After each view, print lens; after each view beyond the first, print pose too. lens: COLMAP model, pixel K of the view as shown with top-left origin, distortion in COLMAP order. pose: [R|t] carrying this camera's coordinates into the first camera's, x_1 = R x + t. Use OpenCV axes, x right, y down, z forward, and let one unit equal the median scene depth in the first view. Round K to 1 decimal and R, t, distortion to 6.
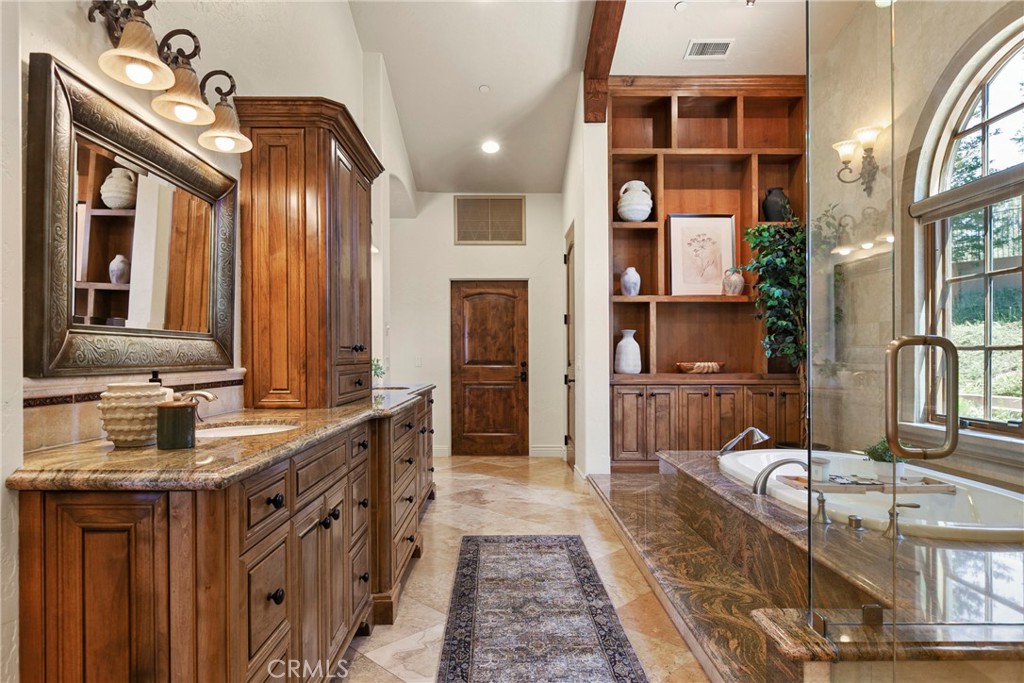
lens RADIAL K [[652.4, 0, 510.5], [0, 652.4, 349.6], [0, 0, 1]] dist [-0.000156, -0.000074]
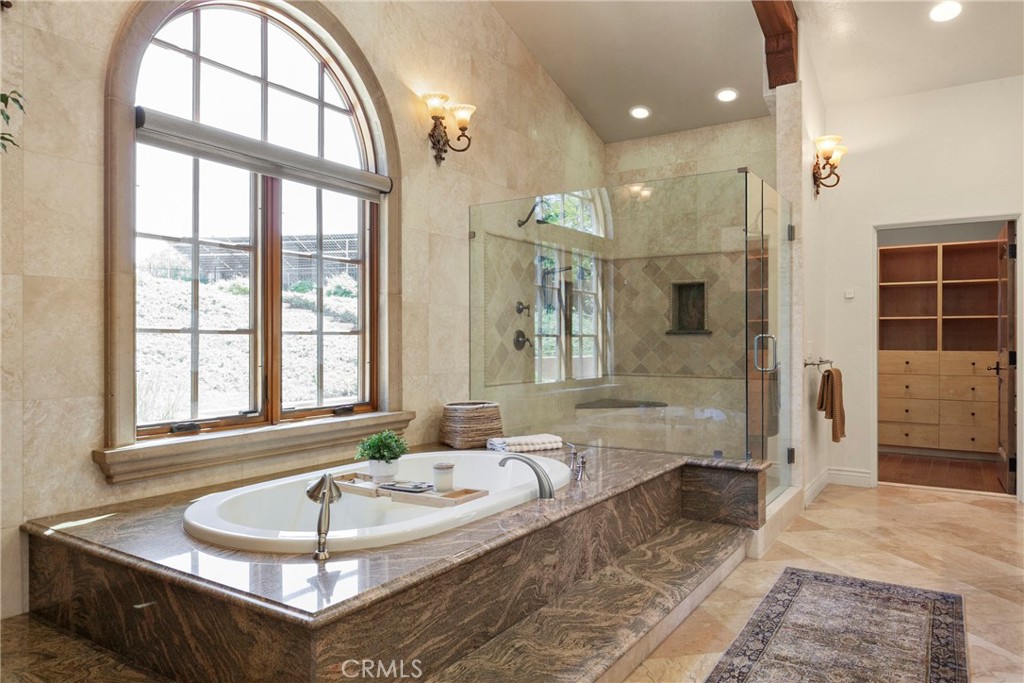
lens RADIAL K [[692.7, 0, 511.3], [0, 692.7, 343.3], [0, 0, 1]] dist [0.000663, -0.004943]
pose [[-0.835975, 0.002832, 0.548760, -0.095782], [-0.003322, 0.999942, -0.010222, 0.025908], [-0.548757, -0.010368, -0.835918, 1.979515]]
